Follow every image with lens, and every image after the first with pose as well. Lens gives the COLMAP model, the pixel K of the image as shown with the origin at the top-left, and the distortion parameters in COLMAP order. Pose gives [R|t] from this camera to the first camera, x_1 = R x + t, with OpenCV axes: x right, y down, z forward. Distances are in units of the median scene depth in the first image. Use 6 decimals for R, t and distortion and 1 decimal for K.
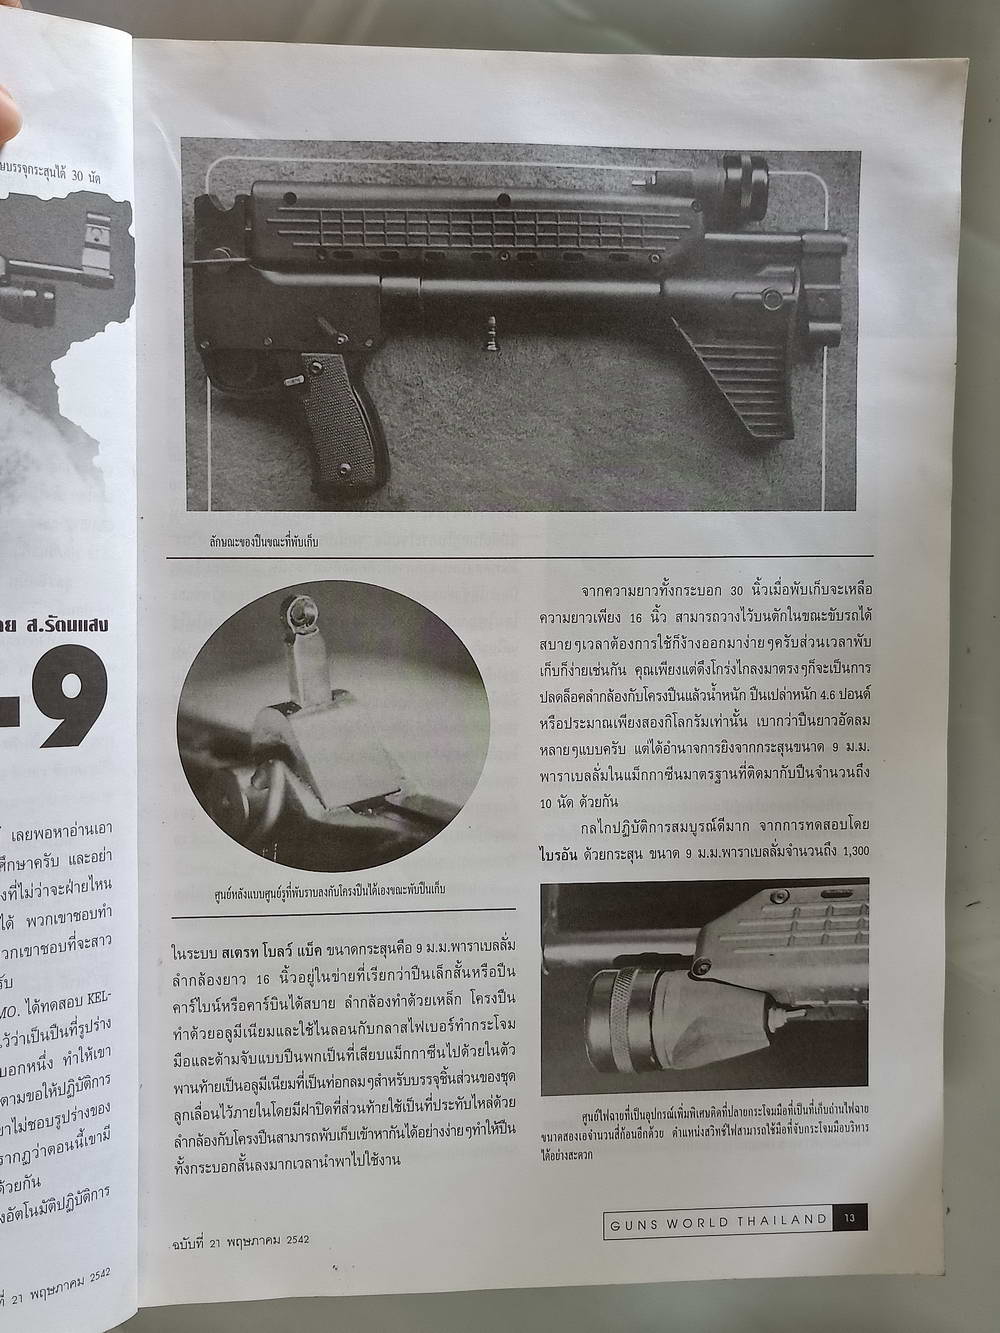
lens RADIAL K [[1859.6, 0, 500.0], [0, 1859.6, 666.5], [0, 0, 1]] dist [-0.110012, 0.086969]
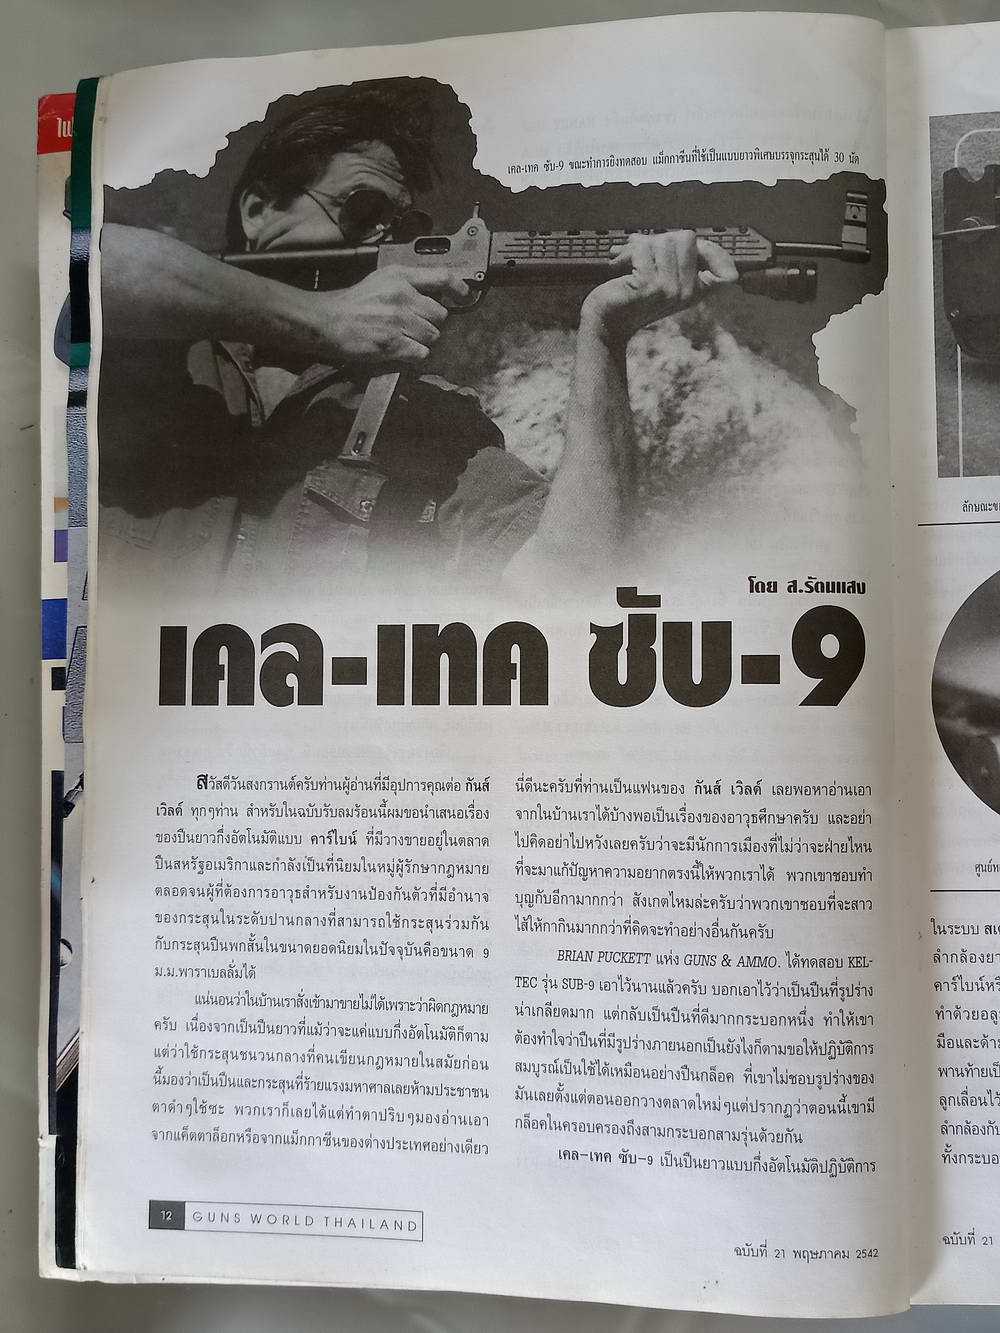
lens RADIAL K [[1859.6, 0, 500.0], [0, 1859.6, 666.5], [0, 0, 1]] dist [-0.110012, 0.086969]
pose [[0.955528, -0.059345, -0.288869, -0.112017], [-0.040968, 0.943331, -0.329313, 0.367677], [0.292042, 0.326502, 0.898948, 0.032688]]
